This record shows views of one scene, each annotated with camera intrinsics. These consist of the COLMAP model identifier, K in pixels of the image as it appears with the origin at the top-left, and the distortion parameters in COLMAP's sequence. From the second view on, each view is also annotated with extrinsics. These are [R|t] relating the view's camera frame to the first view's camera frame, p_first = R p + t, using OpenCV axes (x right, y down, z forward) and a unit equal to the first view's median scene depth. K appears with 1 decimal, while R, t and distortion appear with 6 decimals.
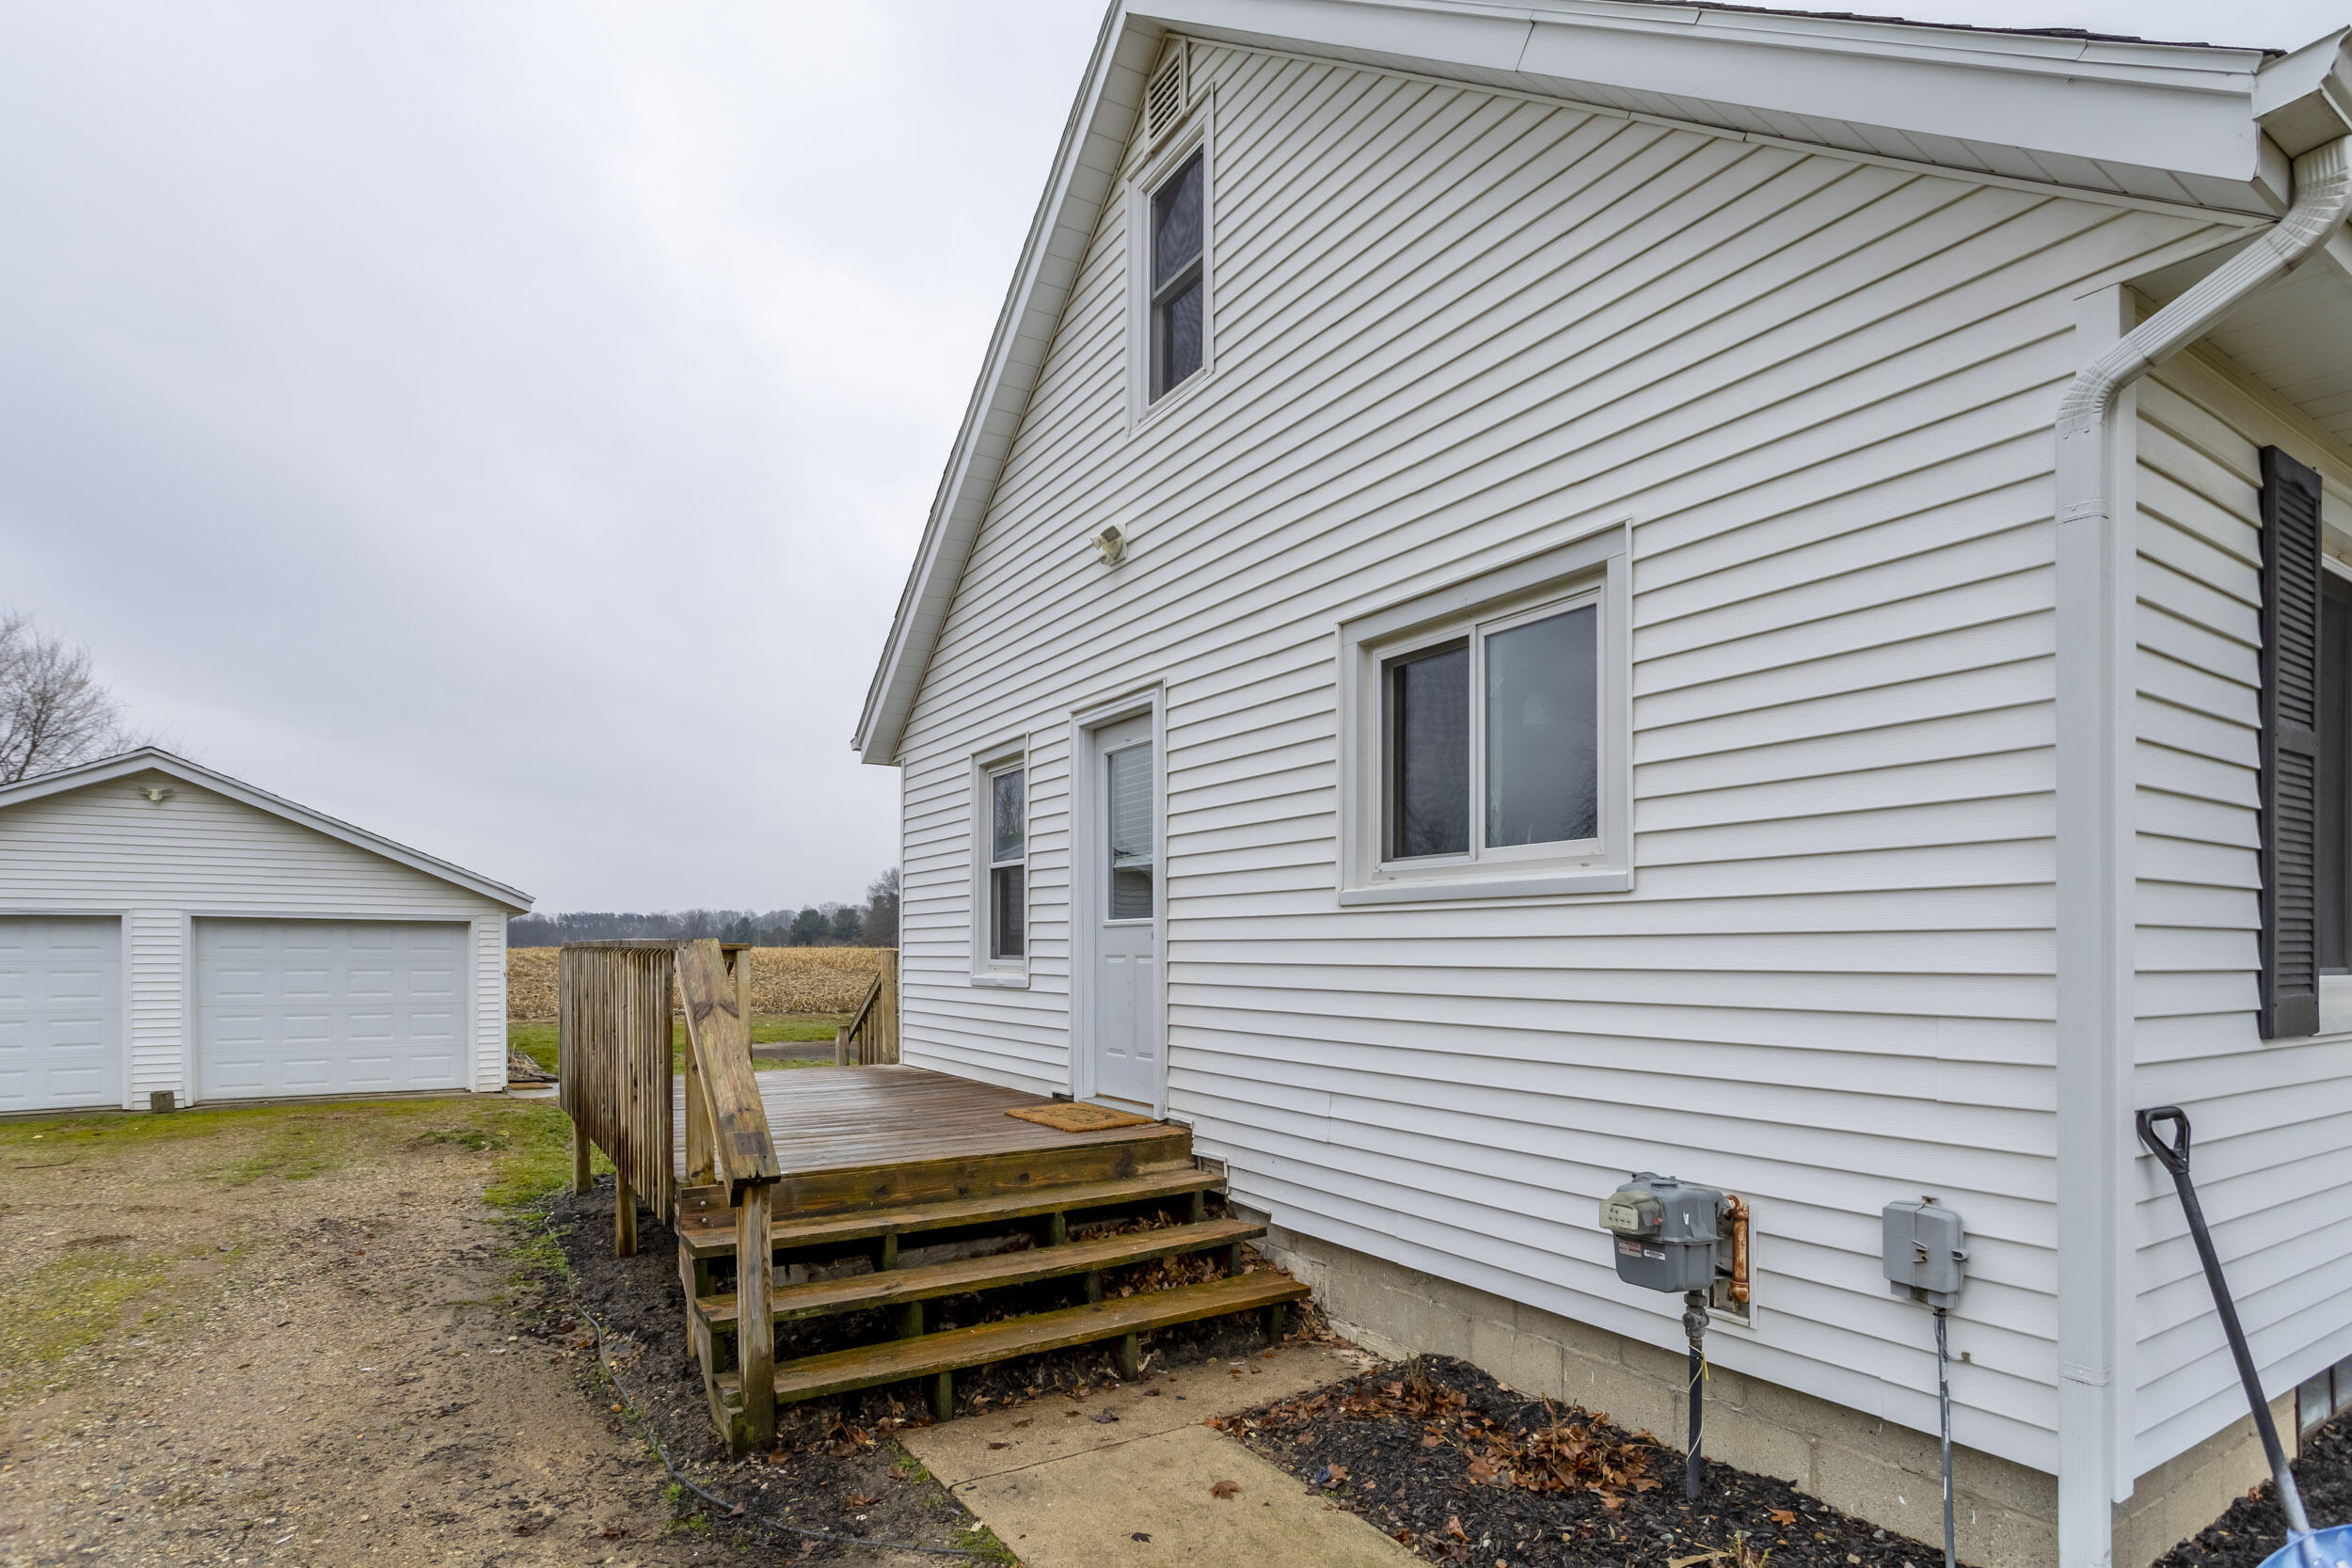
lens RADIAL K [[1158.9, 0, 1193.7], [0, 1158.9, 965.8], [0, 0, 1]] dist [-0.005867, -0.001088]
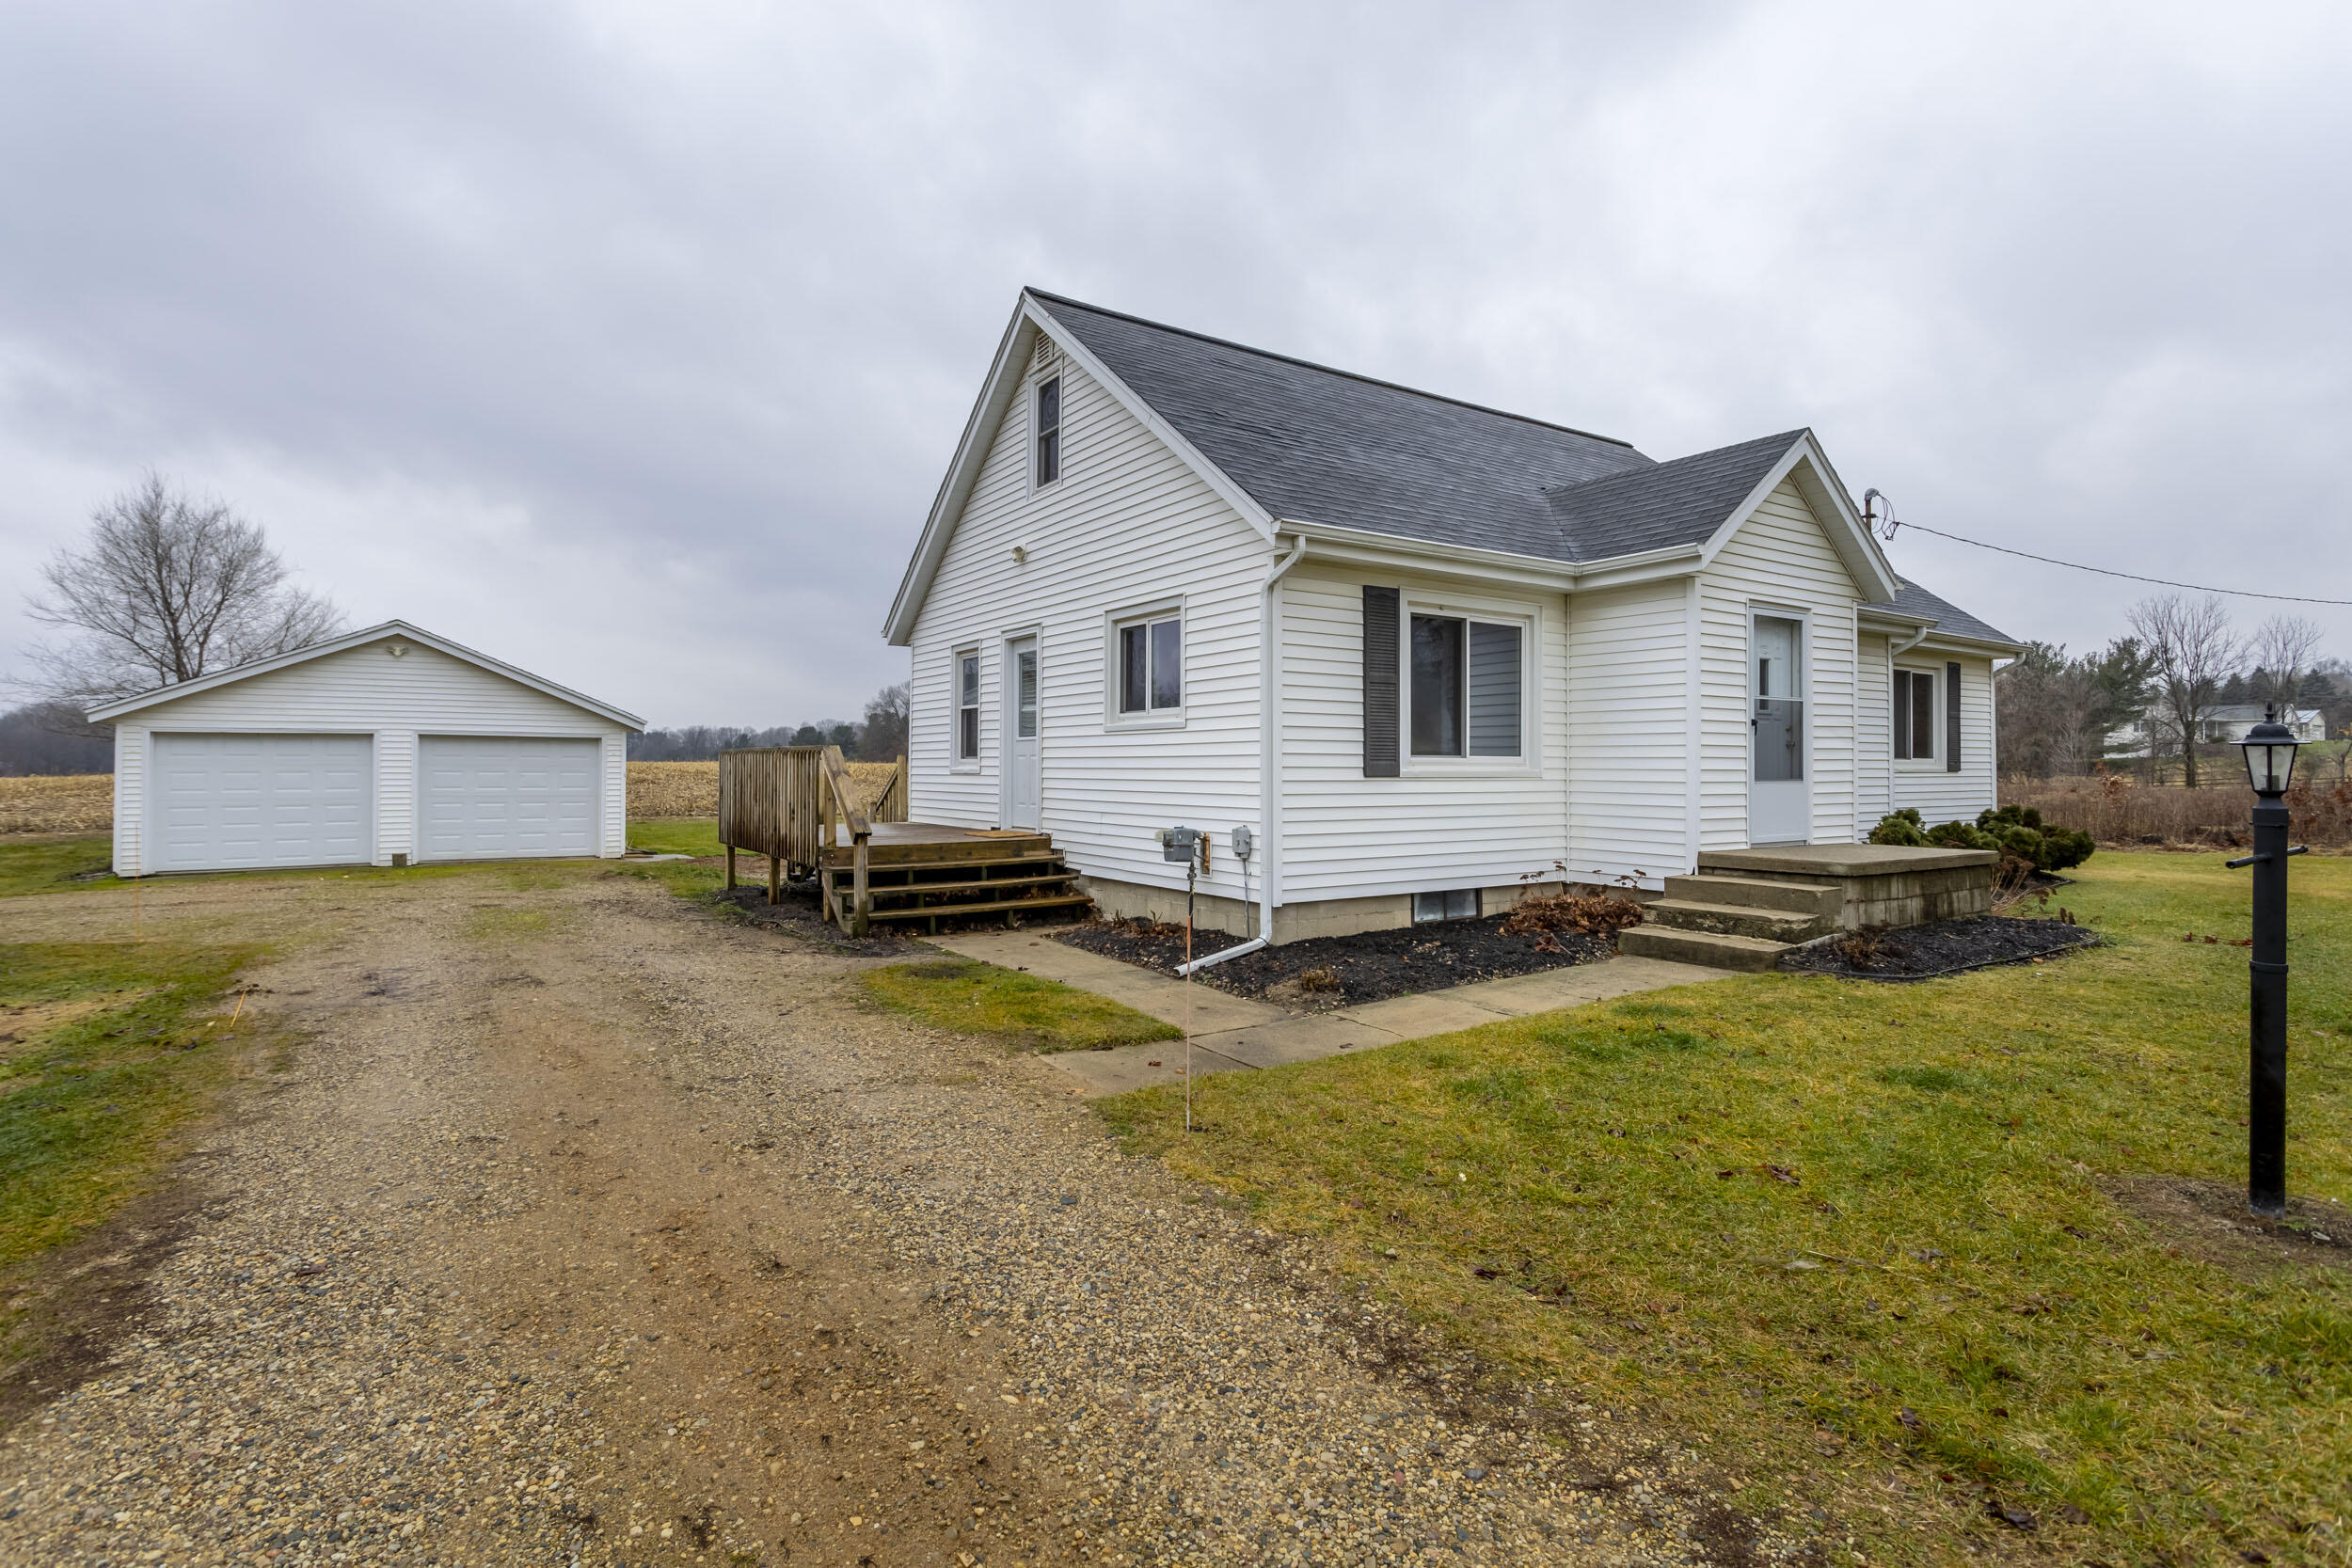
lens RADIAL K [[1158.9, 0, 1210.1], [0, 1158.9, 739.5], [0, 0, 1]] dist [-0.005867, -0.001088]
pose [[0.999819, 0.000483, 0.018998, 0.240464], [0.000218, 0.999318, -0.036913, 0.040918], [-0.019003, 0.036910, 0.999138, -1.093466]]
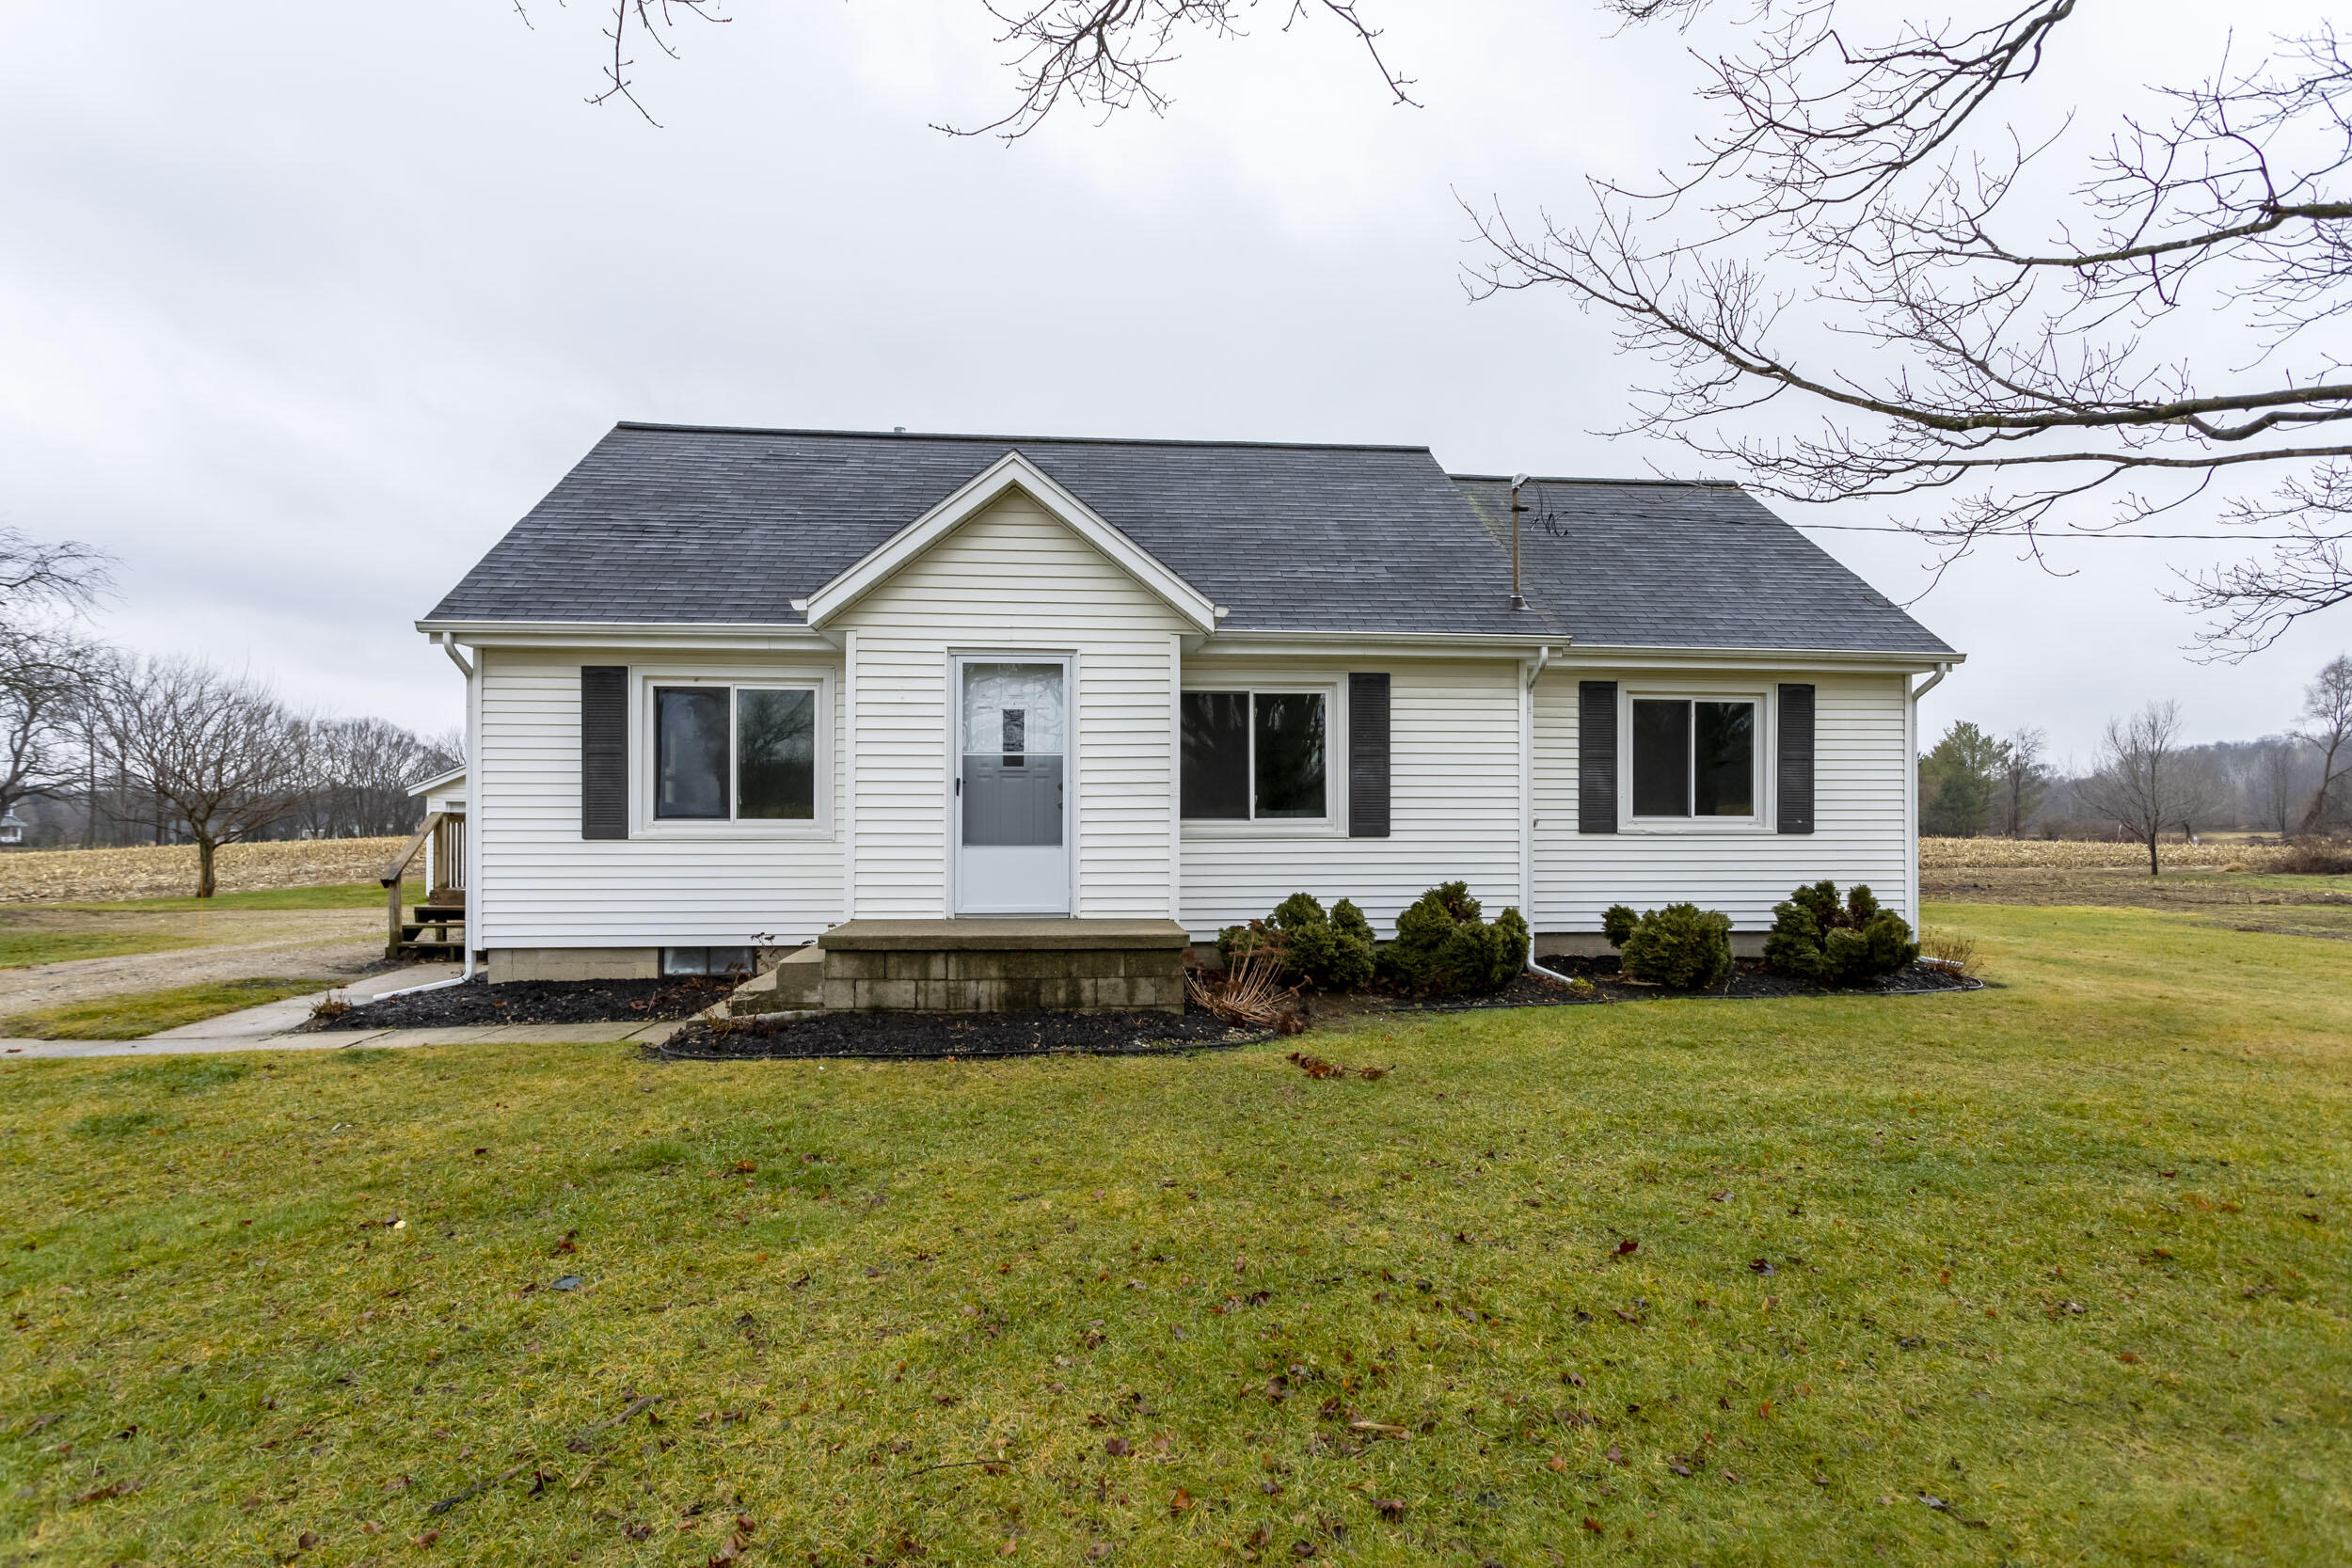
lens RADIAL K [[1158.9, 0, 1172.2], [0, 1158.9, 799.3], [0, 0, 1]] dist [-0.005867, -0.001088]
pose [[0.881371, -0.010934, -0.472298, 2.149397], [-0.005719, 0.999412, -0.033810, 0.027813], [0.472389, 0.032501, 0.880791, -0.627527]]
